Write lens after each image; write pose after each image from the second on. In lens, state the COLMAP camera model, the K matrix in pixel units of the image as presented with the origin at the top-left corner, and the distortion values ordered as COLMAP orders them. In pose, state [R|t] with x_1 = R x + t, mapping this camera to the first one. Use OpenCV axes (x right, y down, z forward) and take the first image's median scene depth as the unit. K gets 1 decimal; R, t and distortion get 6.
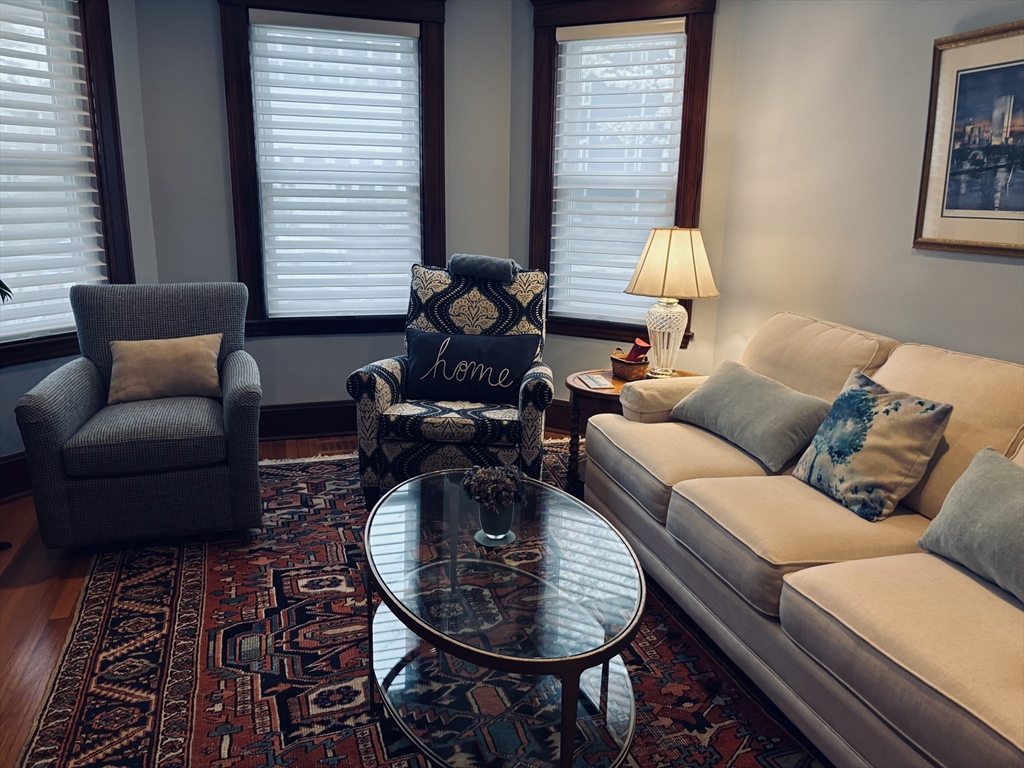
lens RADIAL K [[767.1, 0, 502.3], [0, 767.1, 363.3], [0, 0, 1]] dist [0.066122, -0.056802]
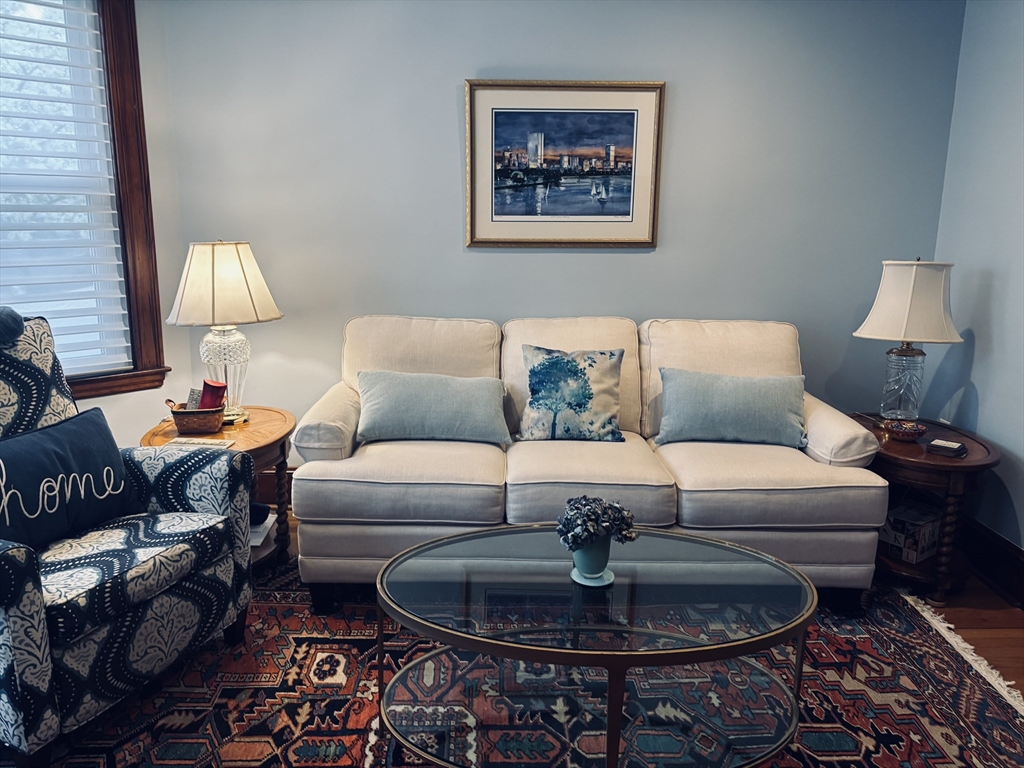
lens RADIAL K [[767.1, 0, 501.9], [0, 767.1, 380.8], [0, 0, 1]] dist [0.066122, -0.056802]
pose [[0.268570, -0.221369, 0.937478, -0.550775], [0.205341, 0.964022, 0.168810, -0.115409], [-0.941119, 0.147165, 0.304364, 0.505618]]
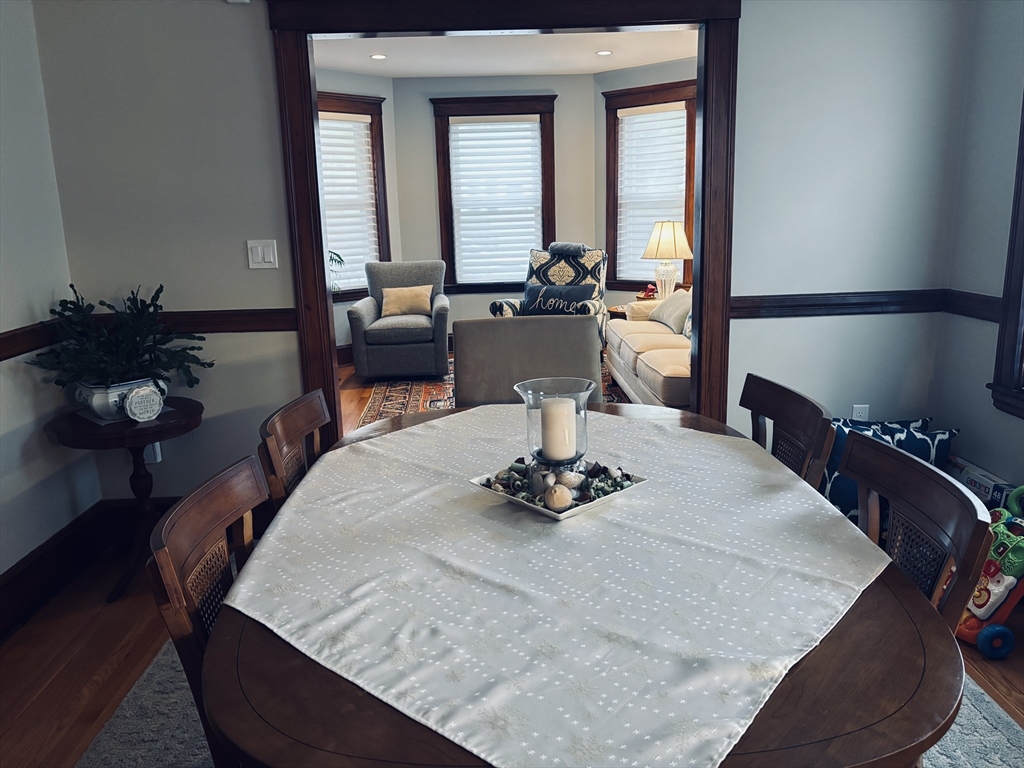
lens RADIAL K [[767.1, 0, 506.6], [0, 767.1, 388.4], [0, 0, 1]] dist [0.066122, -0.056802]
pose [[0.963795, 0.012280, -0.266362, 0.372525], [-0.011130, 0.999921, 0.005827, 0.224338], [0.266412, -0.002651, 0.963855, -0.906548]]
